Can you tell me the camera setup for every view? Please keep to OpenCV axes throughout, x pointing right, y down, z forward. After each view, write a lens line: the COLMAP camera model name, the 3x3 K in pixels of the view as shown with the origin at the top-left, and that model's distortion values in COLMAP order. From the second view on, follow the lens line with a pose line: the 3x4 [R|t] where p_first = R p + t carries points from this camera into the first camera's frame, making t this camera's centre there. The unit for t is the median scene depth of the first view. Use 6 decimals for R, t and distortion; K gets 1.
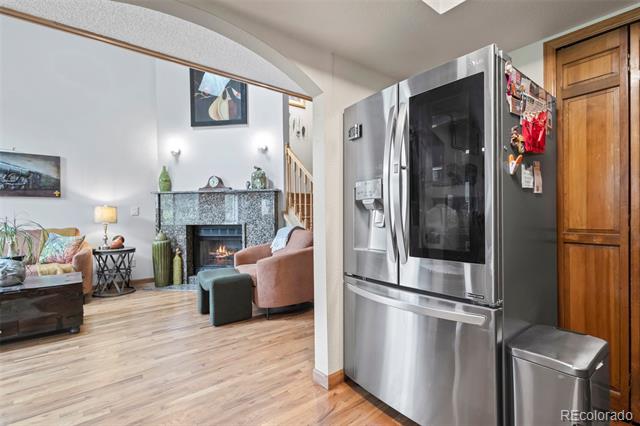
lens RADIAL K [[297.6, 0, 318.2], [0, 297.6, 217.6], [0, 0, 1]] dist [0.013217, -0.004296]
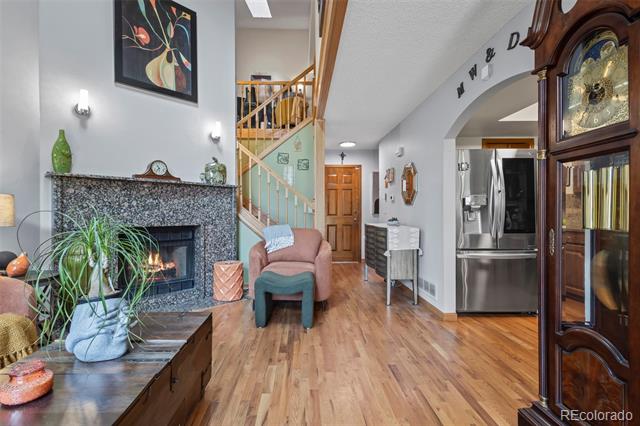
lens RADIAL K [[297.6, 0, 308.7], [0, 297.6, 213.2], [0, 0, 1]] dist [0.013217, -0.004296]
pose [[0.608144, 0.010673, 0.793755, -0.721587], [0.000834, 0.999900, -0.014084, 0.002284], [-0.793826, 0.009227, 0.608075, 0.260498]]
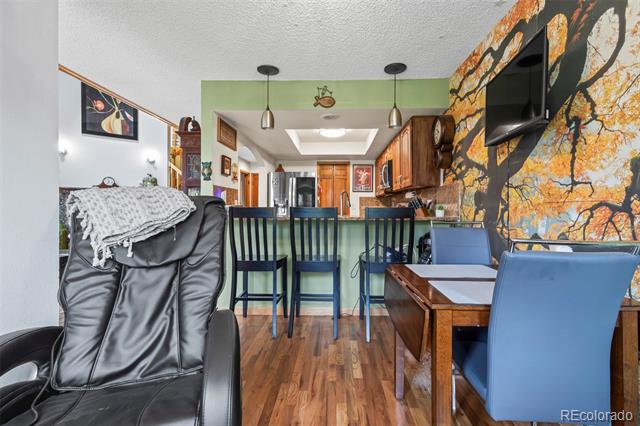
lens RADIAL K [[297.6, 0, 328.1], [0, 297.6, 209.1], [0, 0, 1]] dist [0.013217, -0.004296]
pose [[0.641302, 0.012945, 0.767179, -0.739409], [-0.003743, 0.999899, -0.013742, 0.011983], [-0.767279, 0.005941, 0.641286, -0.541586]]
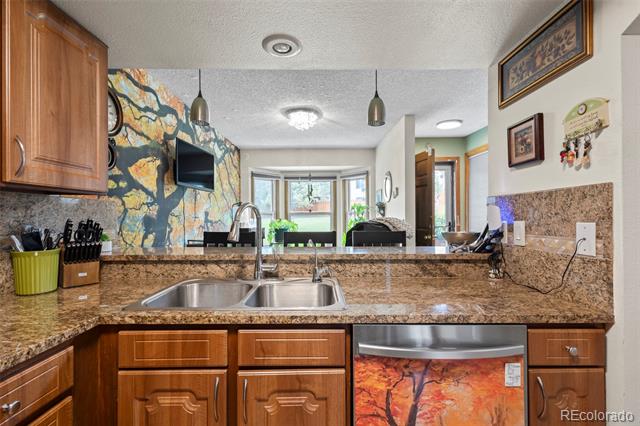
lens RADIAL K [[297.6, 0, 319.1], [0, 297.6, 215.1], [0, 0, 1]] dist [0.013217, -0.004296]
pose [[-0.625901, 0.012655, -0.779800, 0.062078], [0.004843, 0.999912, 0.012340, -0.034477], [0.779887, 0.003947, -0.625907, 0.169631]]
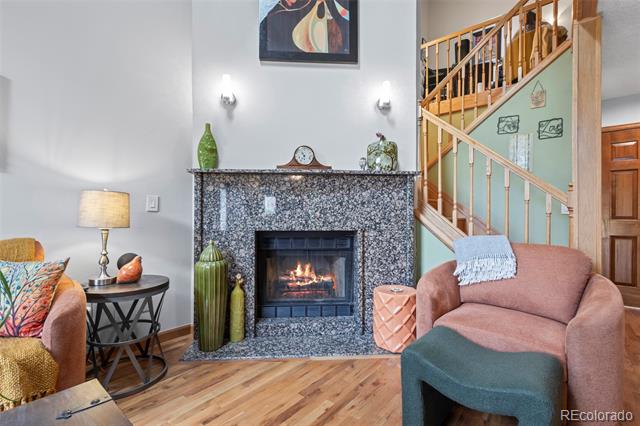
lens RADIAL K [[297.6, 0, 318.6], [0, 297.6, 211.4], [0, 0, 1]] dist [0.013217, -0.004296]
pose [[0.979469, 0.015683, 0.200983, -0.443513], [-0.011848, 0.999724, -0.020270, -0.001358], [-0.201246, 0.017473, 0.979385, 0.441216]]
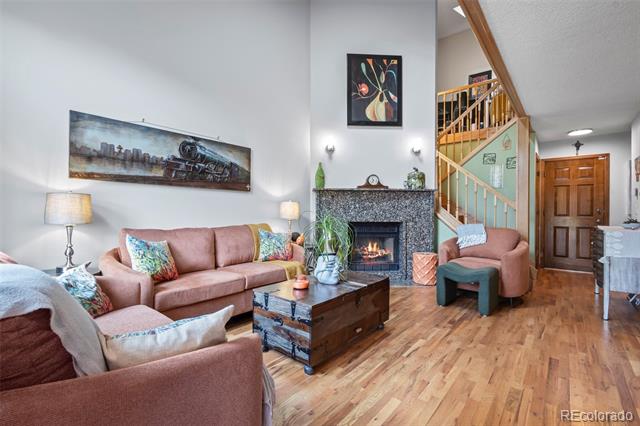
lens RADIAL K [[297.6, 0, 321.6], [0, 297.6, 209.7], [0, 0, 1]] dist [0.013217, -0.004296]
pose [[0.978447, 0.017318, 0.205769, -0.745945], [-0.013403, 0.999702, -0.020408, 0.005503], [-0.206061, 0.017210, 0.978388, 0.033053]]
